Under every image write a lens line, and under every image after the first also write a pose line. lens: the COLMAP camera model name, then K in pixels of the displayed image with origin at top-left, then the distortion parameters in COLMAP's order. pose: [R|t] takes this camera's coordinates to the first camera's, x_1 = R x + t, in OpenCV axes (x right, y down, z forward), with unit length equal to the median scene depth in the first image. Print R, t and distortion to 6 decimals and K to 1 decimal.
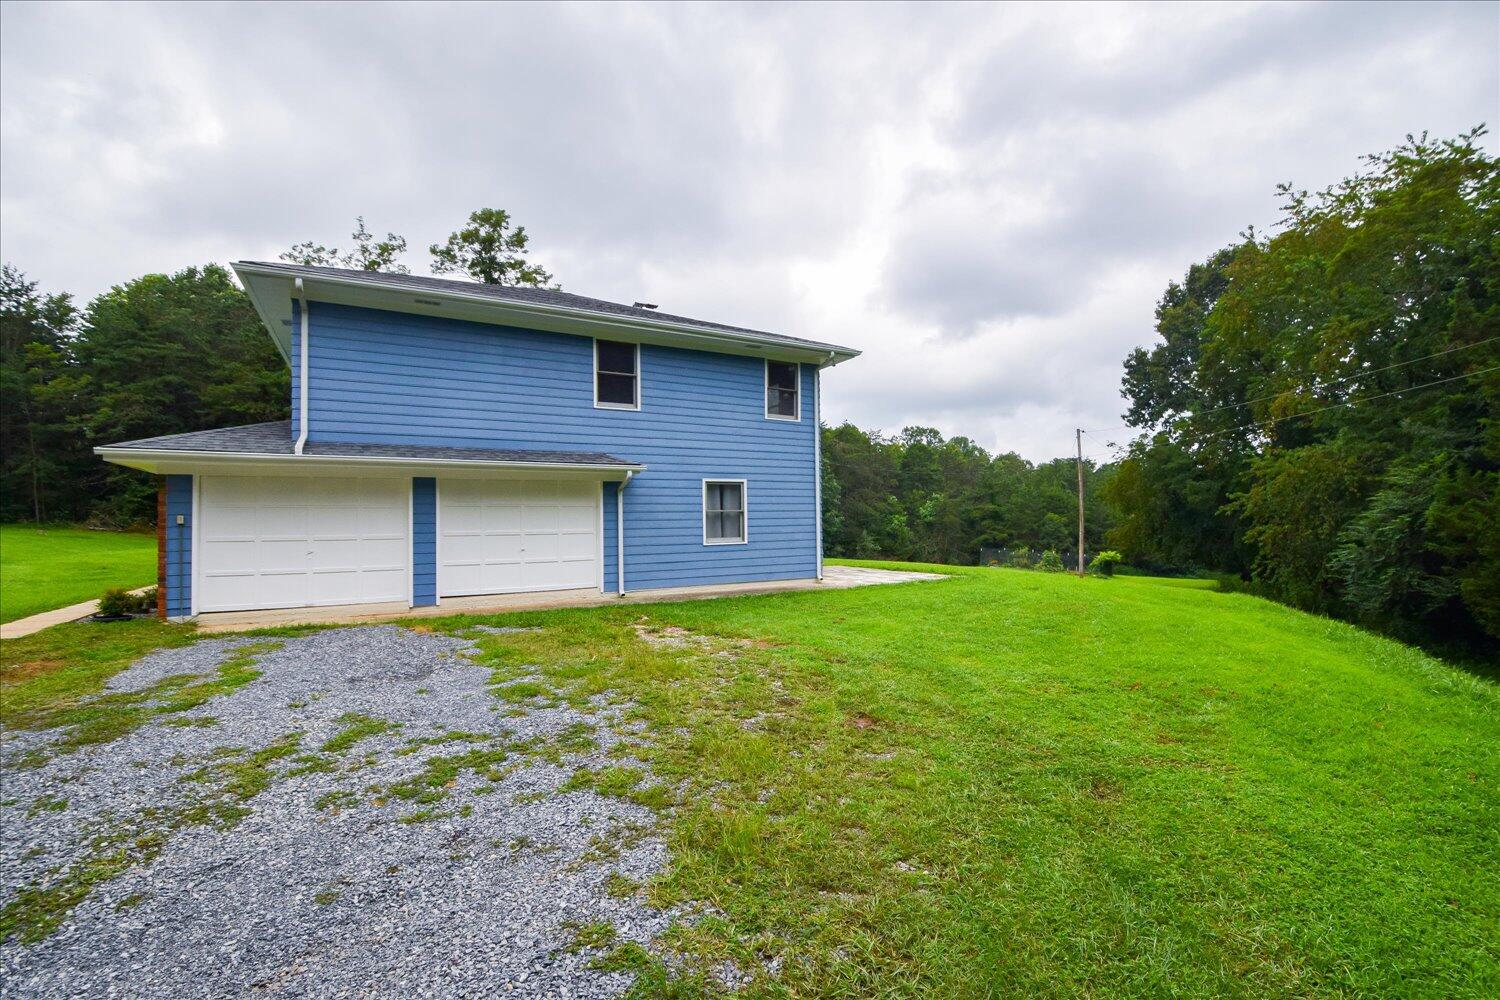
lens RADIAL K [[653.3, 0, 726.9], [0, 653.3, 525.6], [0, 0, 1]] dist [-0.009036, -0.008388]
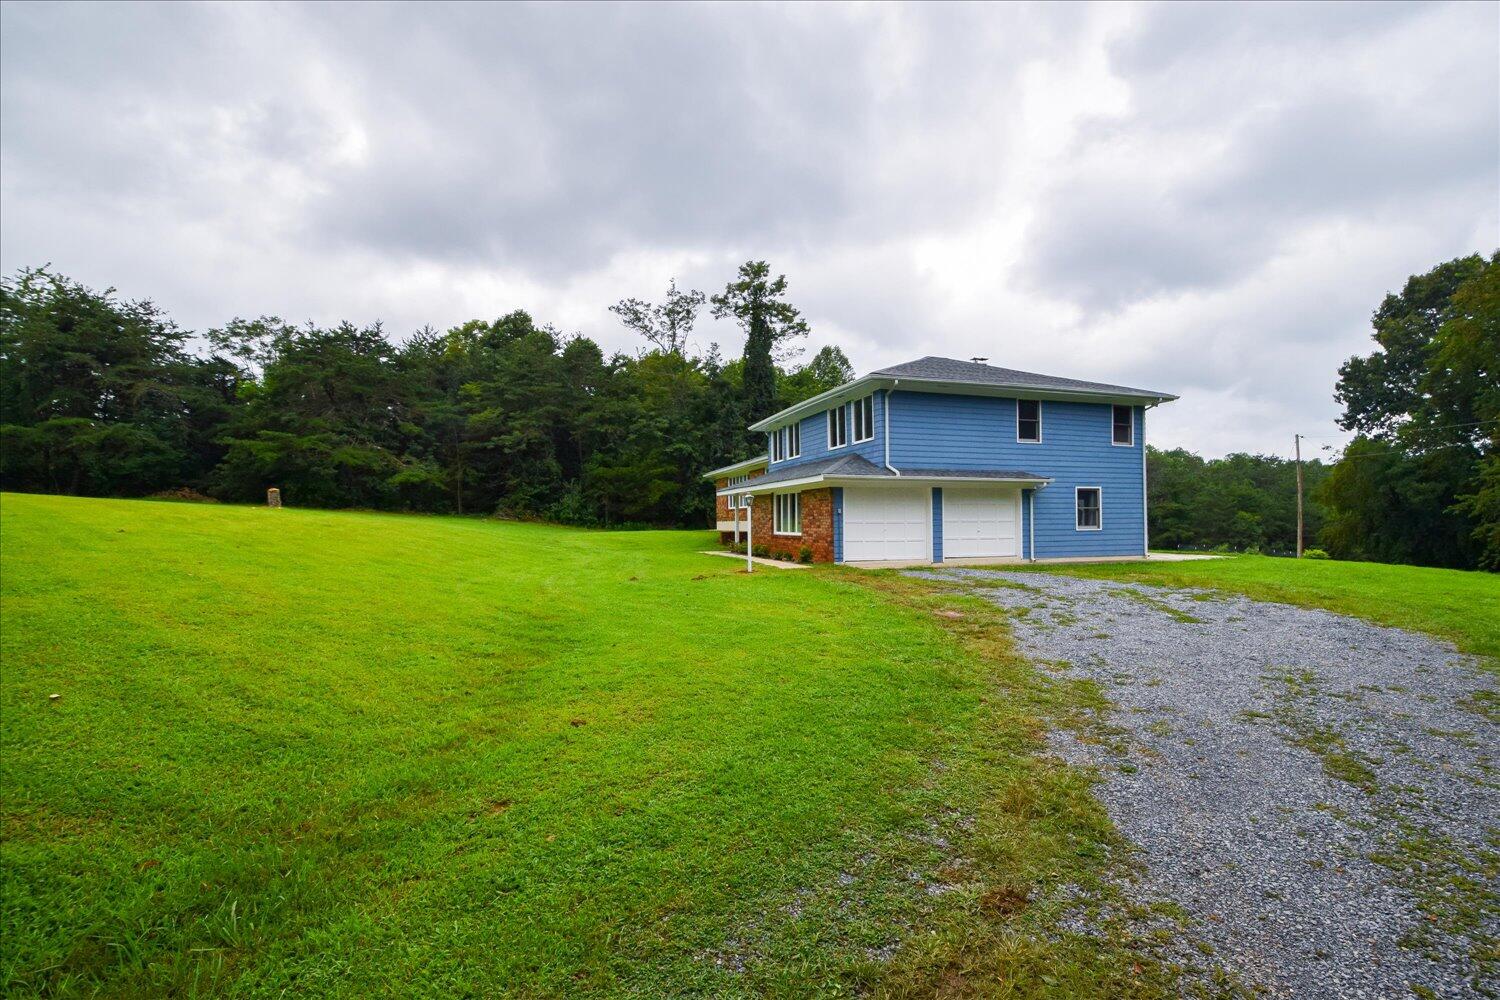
lens RADIAL K [[653.3, 0, 718.0], [0, 653.3, 520.8], [0, 0, 1]] dist [-0.009036, -0.008388]
pose [[0.983486, 0.008412, -0.180787, -0.237556], [-0.008811, 0.999960, -0.001407, 0.006972], [0.180768, 0.002977, 0.983521, -0.261496]]
